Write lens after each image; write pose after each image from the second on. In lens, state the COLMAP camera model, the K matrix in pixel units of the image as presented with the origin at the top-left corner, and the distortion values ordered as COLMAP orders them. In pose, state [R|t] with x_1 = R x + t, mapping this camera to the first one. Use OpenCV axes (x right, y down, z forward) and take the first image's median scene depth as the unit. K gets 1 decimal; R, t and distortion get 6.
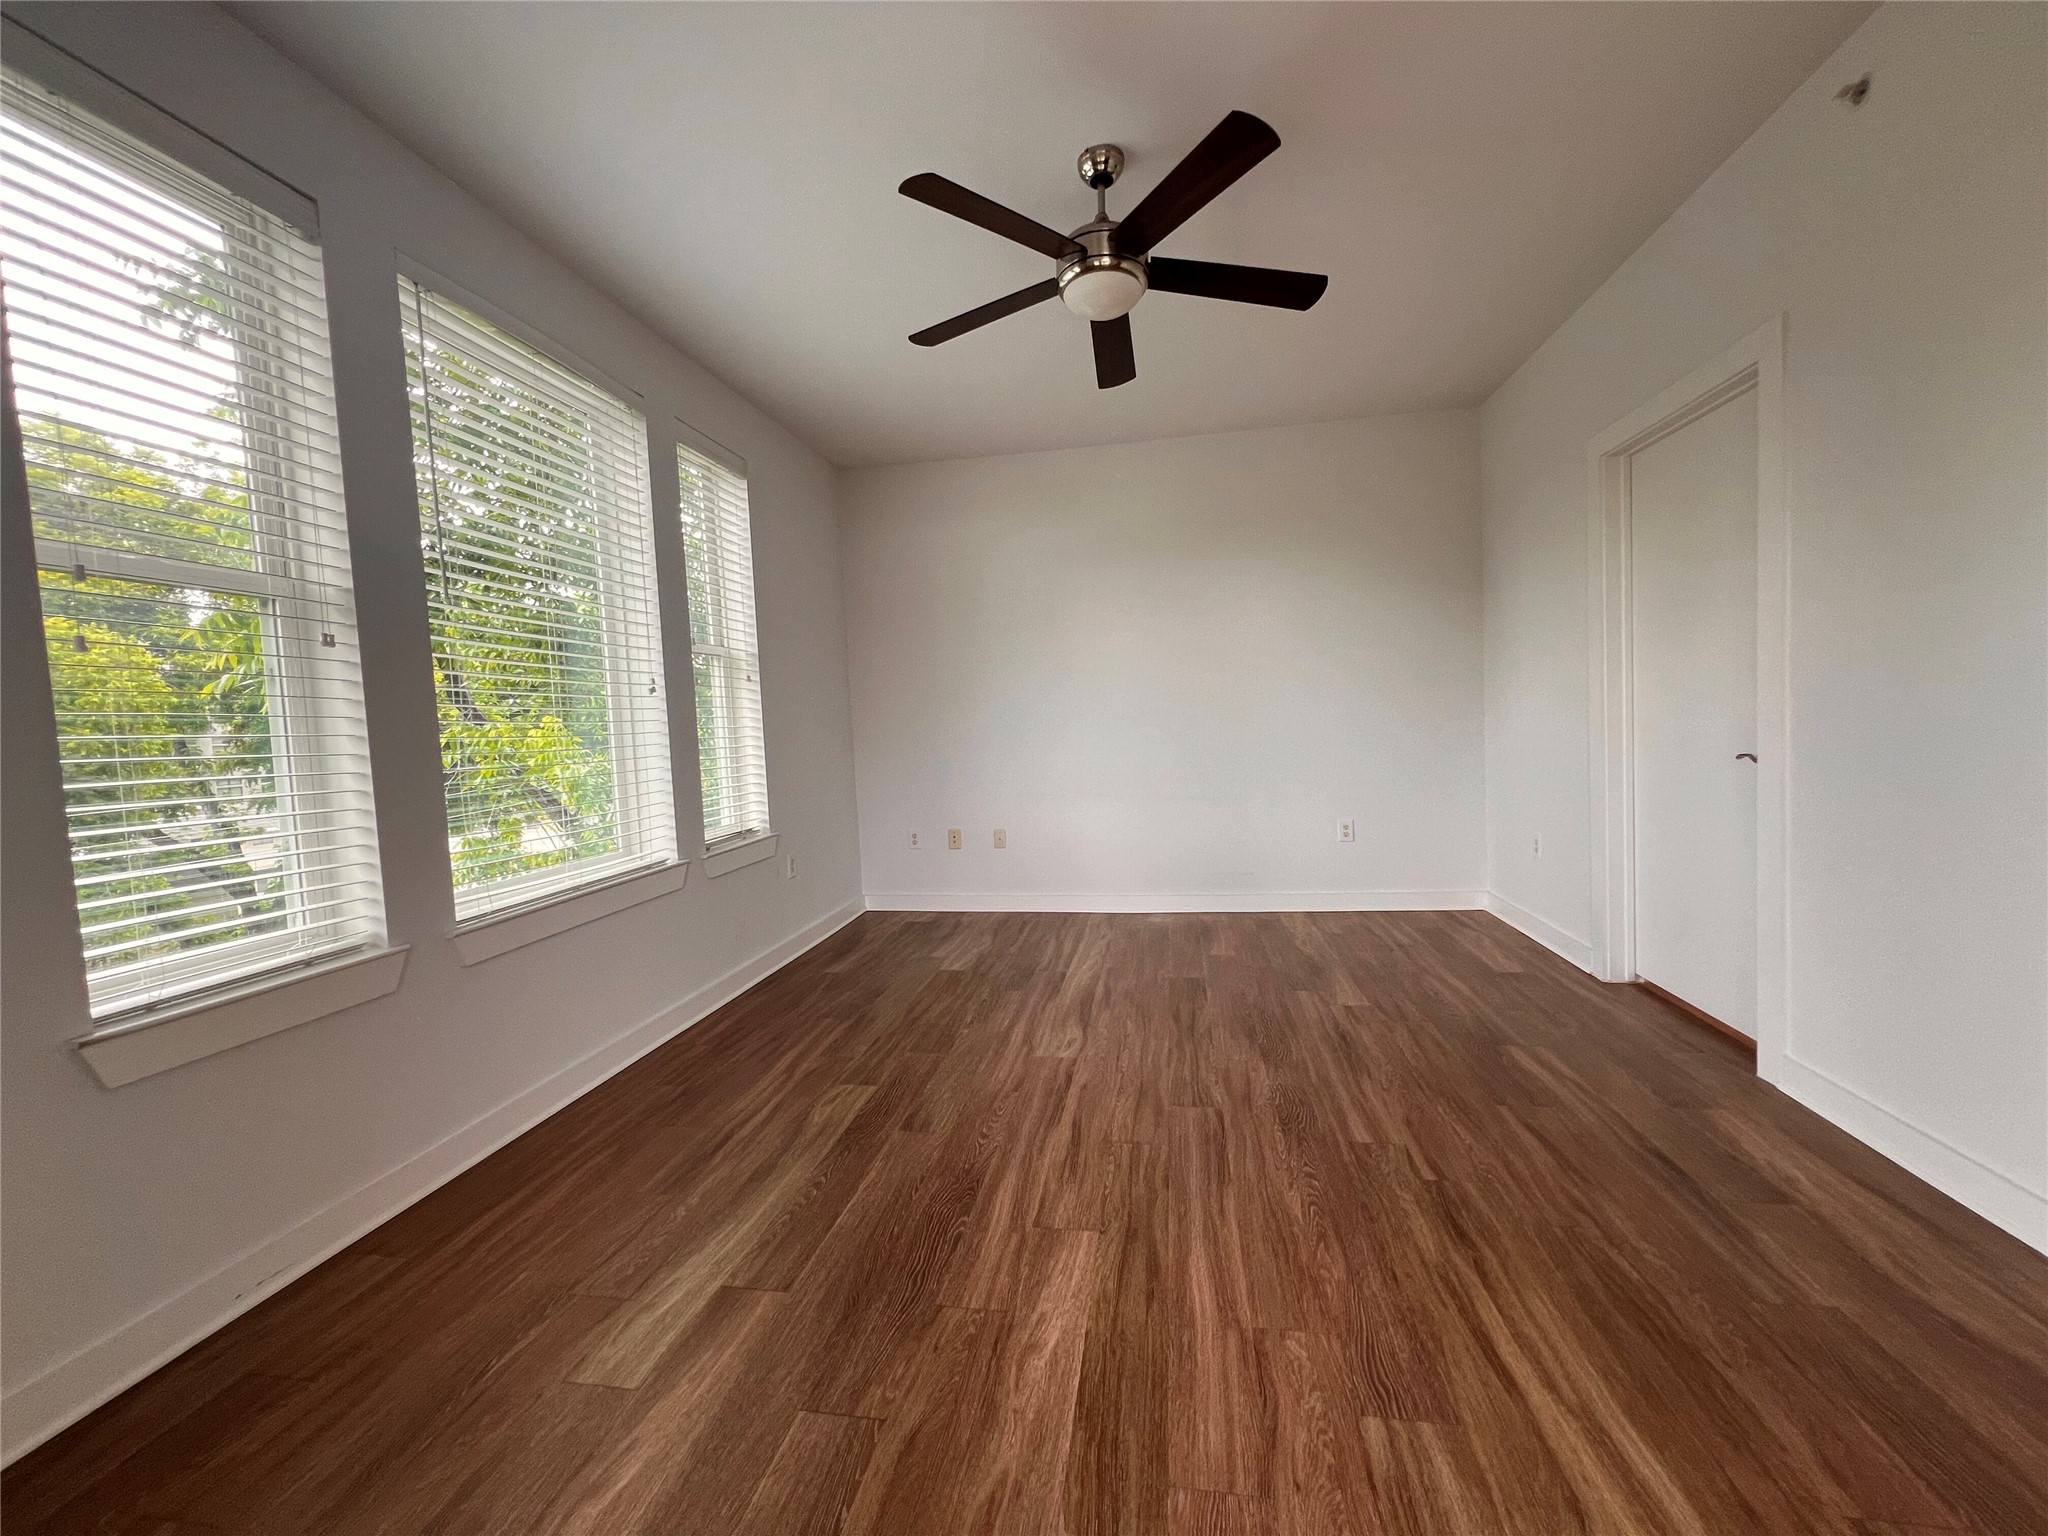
lens RADIAL K [[821.0, 0, 1022.8], [0, 821.0, 770.7], [0, 0, 1]] dist [-0.003472, 0.001115]
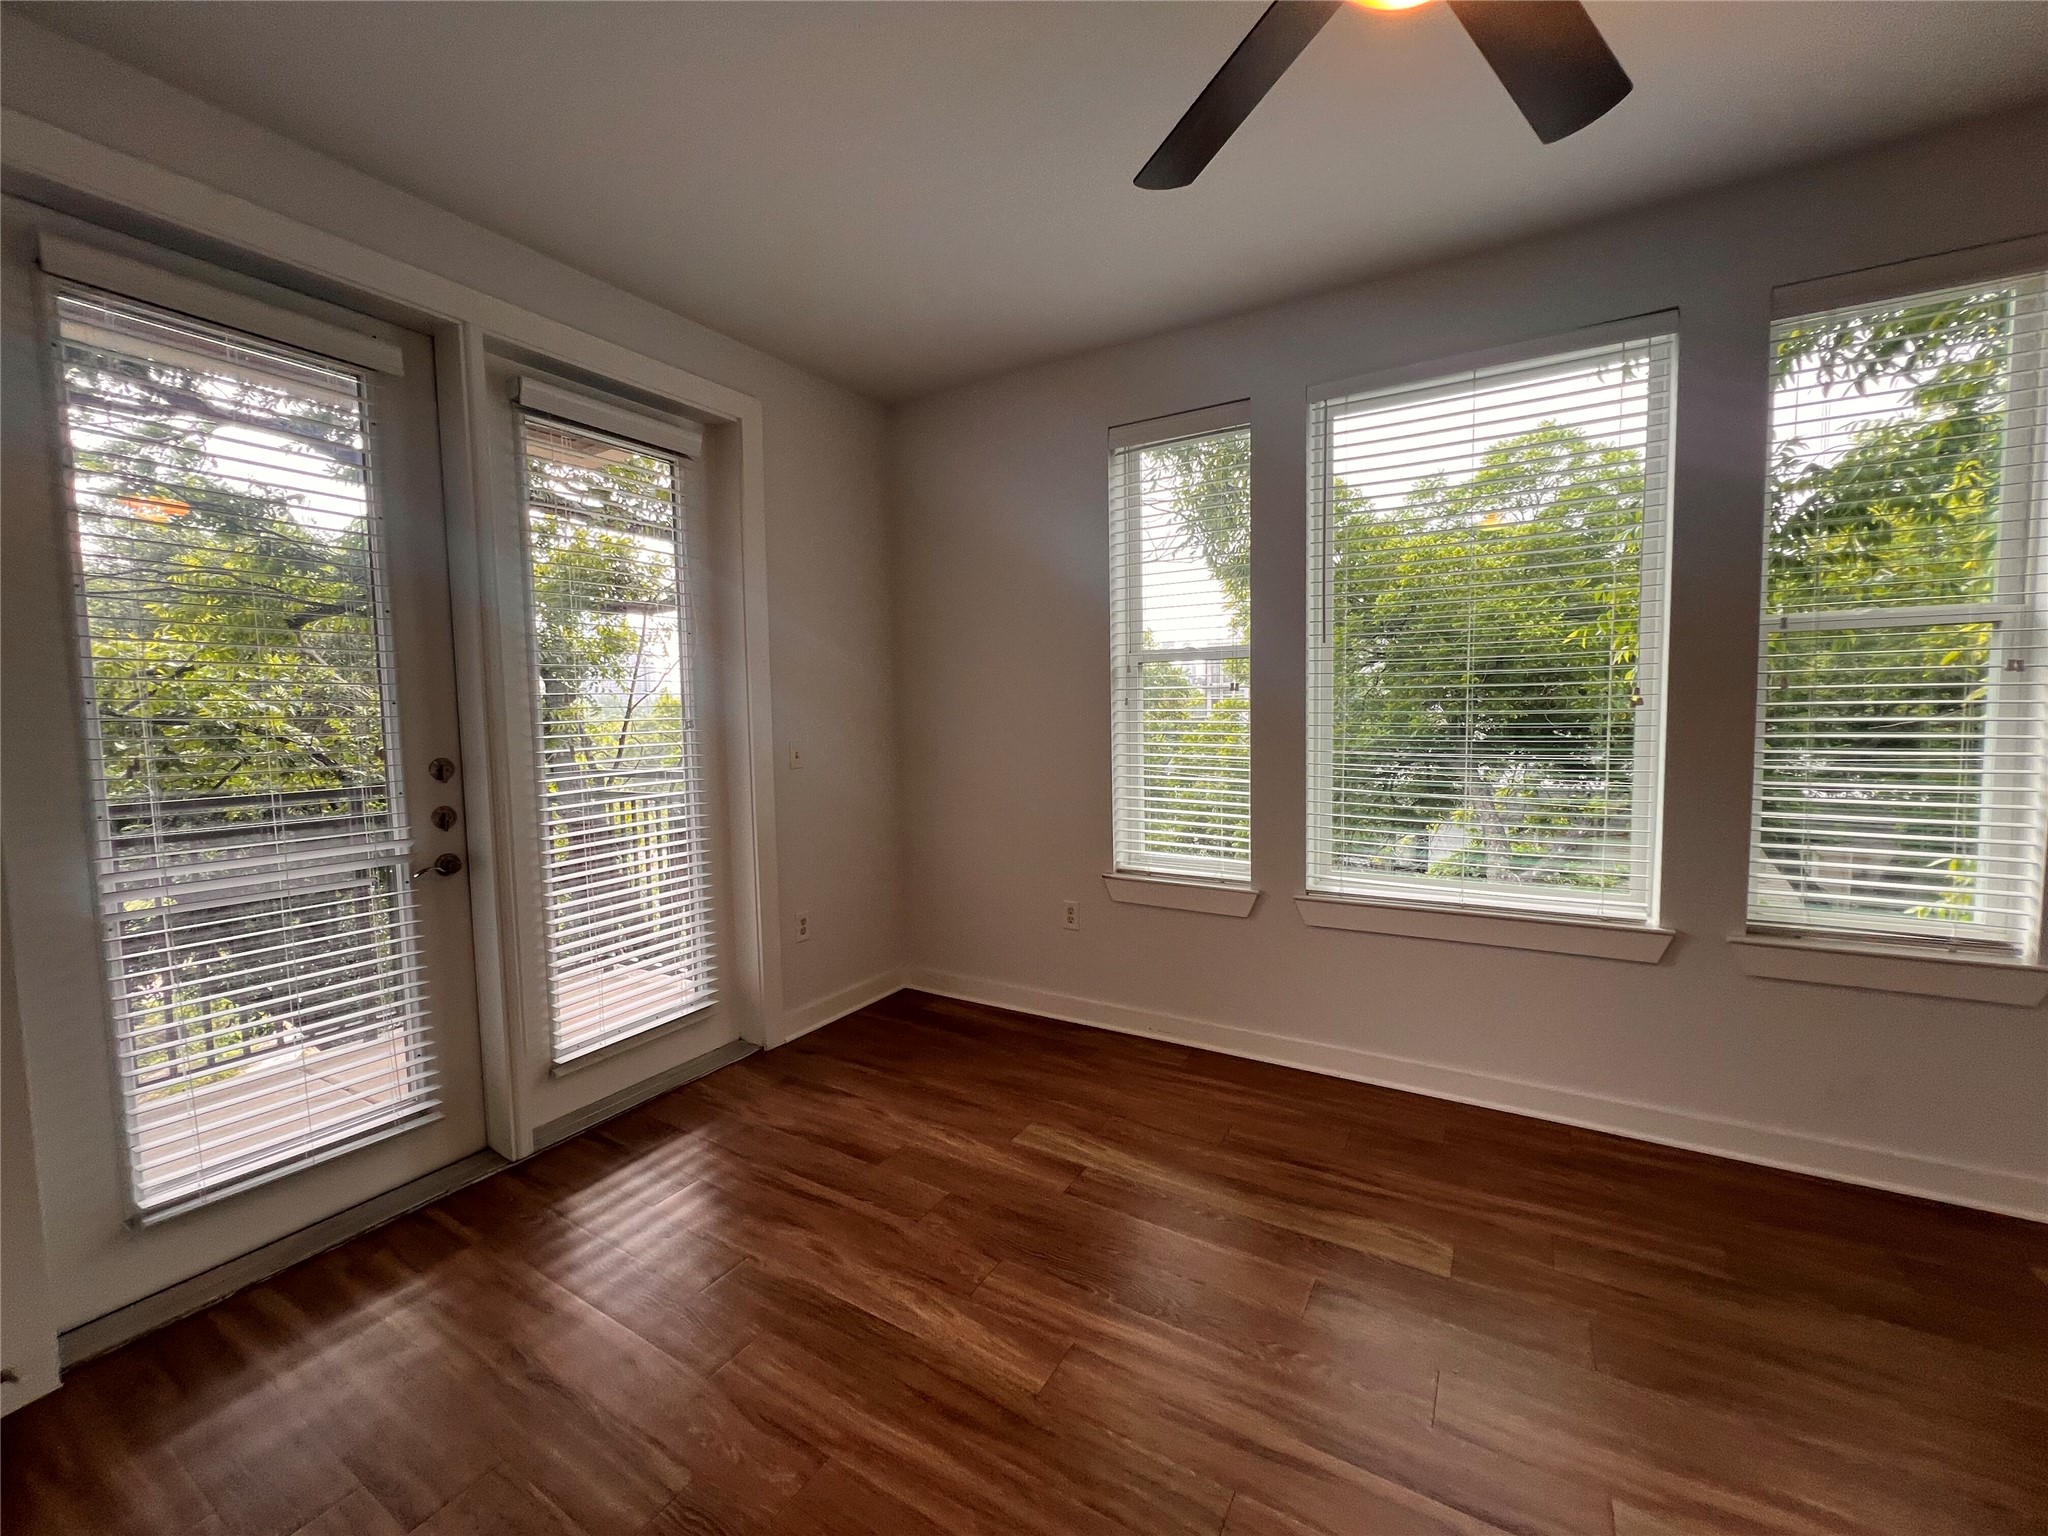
lens RADIAL K [[821.0, 0, 1022.8], [0, 821.0, 770.7], [0, 0, 1]] dist [-0.003472, 0.001115]
pose [[-0.357918, 0.123624, -0.925533, 0.669421], [-0.020022, 0.989953, 0.139971, -0.180275], [0.933538, 0.068630, -0.351847, 1.007572]]
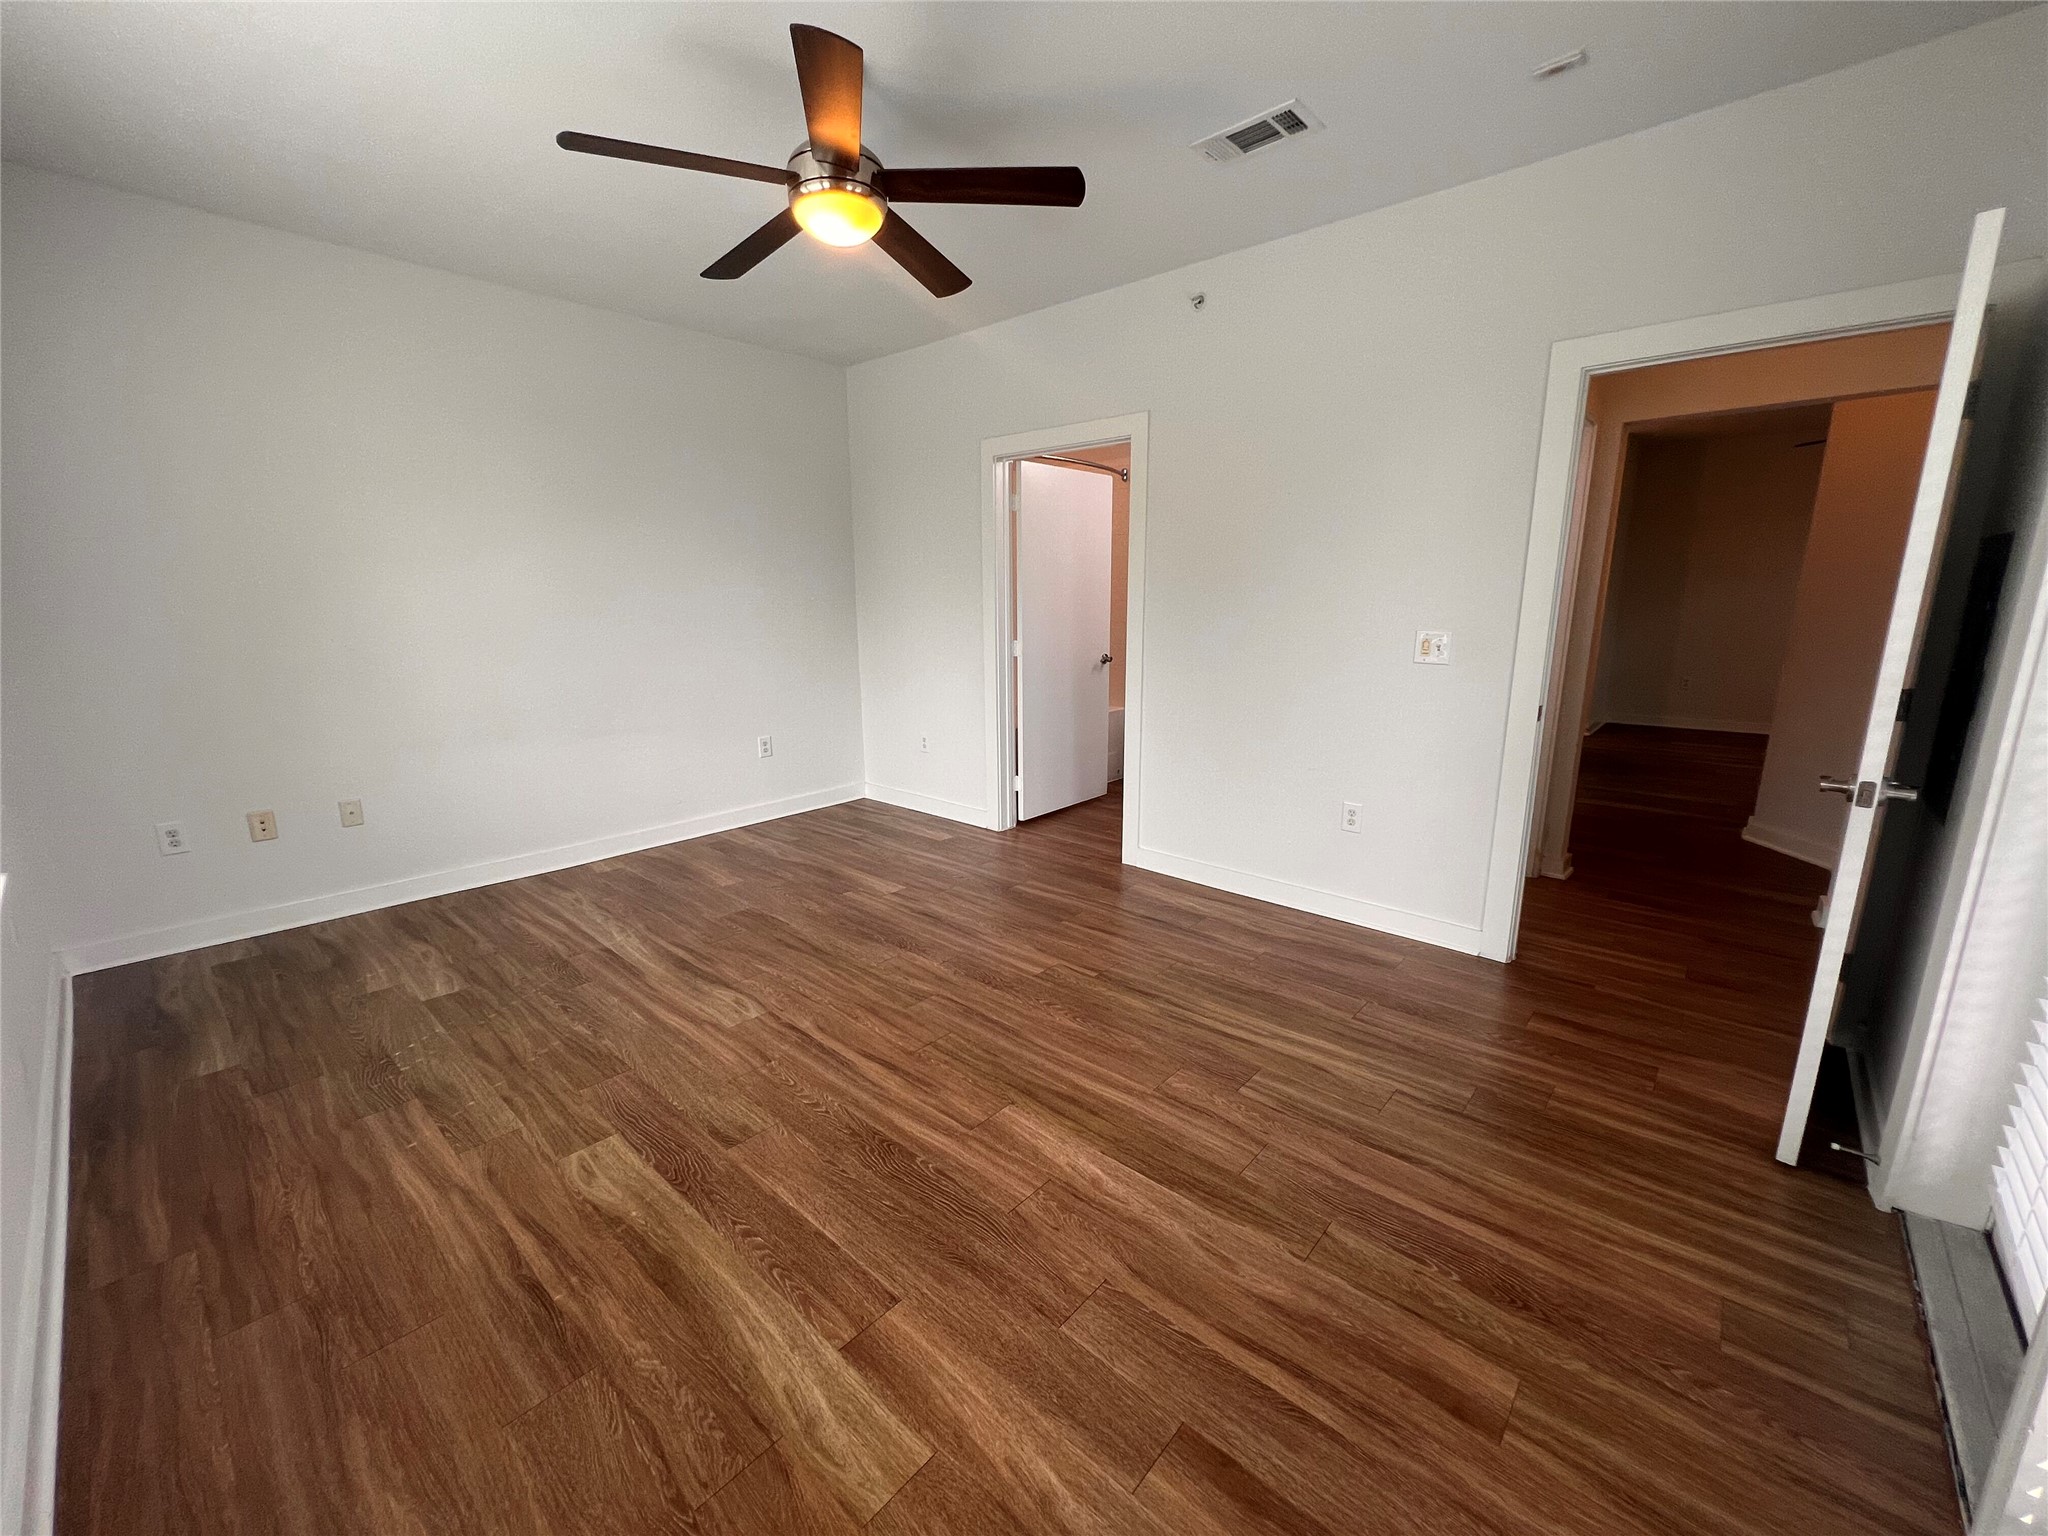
lens RADIAL K [[821.0, 0, 1022.8], [0, 821.0, 770.7], [0, 0, 1]] dist [-0.003472, 0.001115]
pose [[0.524530, -0.138001, 0.840134, -0.686976], [0.030465, 0.989187, 0.143463, -0.081416], [-0.850847, -0.049656, 0.523062, 0.300488]]
